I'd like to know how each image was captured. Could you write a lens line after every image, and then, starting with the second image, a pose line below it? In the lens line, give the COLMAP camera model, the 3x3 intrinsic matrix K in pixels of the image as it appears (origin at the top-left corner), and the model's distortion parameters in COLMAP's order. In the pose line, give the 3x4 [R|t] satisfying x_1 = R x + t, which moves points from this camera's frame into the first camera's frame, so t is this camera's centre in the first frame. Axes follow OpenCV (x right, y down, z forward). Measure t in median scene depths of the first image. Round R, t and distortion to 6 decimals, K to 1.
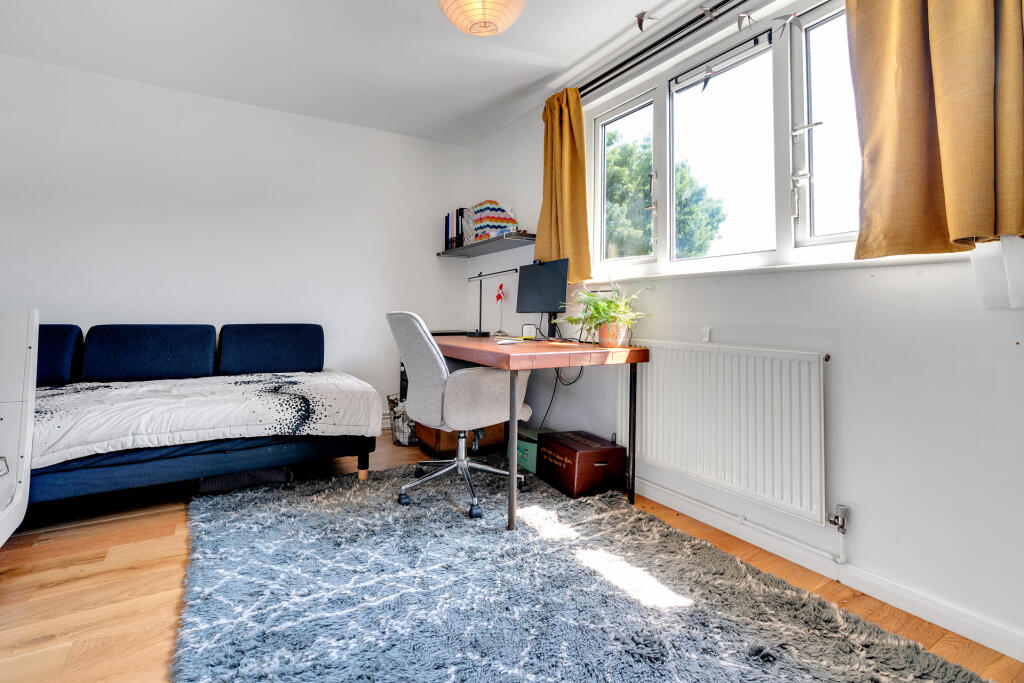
lens RADIAL K [[478.8, 0, 509.5], [0, 478.8, 310.7], [0, 0, 1]] dist [0.002078, 0.000809]
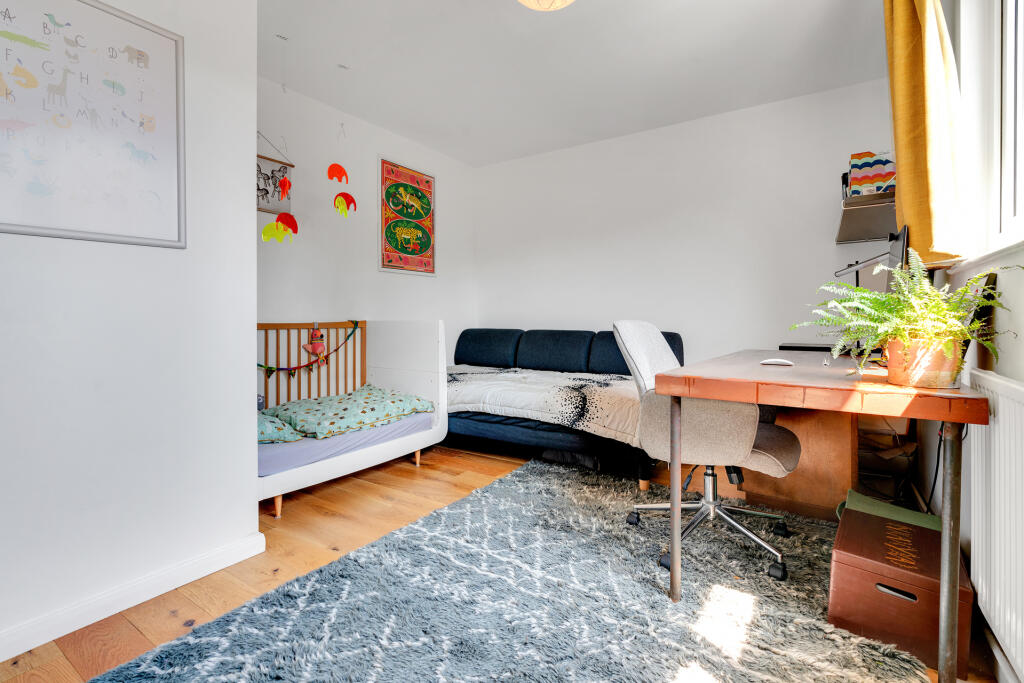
lens RADIAL K [[471.7, 0, 508.6], [0, 471.7, 326.4], [0, 0, 1]] dist [0.001225, 0.000664]
pose [[0.423708, 0.004312, -0.905789, 0.586181], [0.013541, 0.999847, 0.011094, 0.000375], [0.905698, -0.016966, 0.423584, 0.434920]]
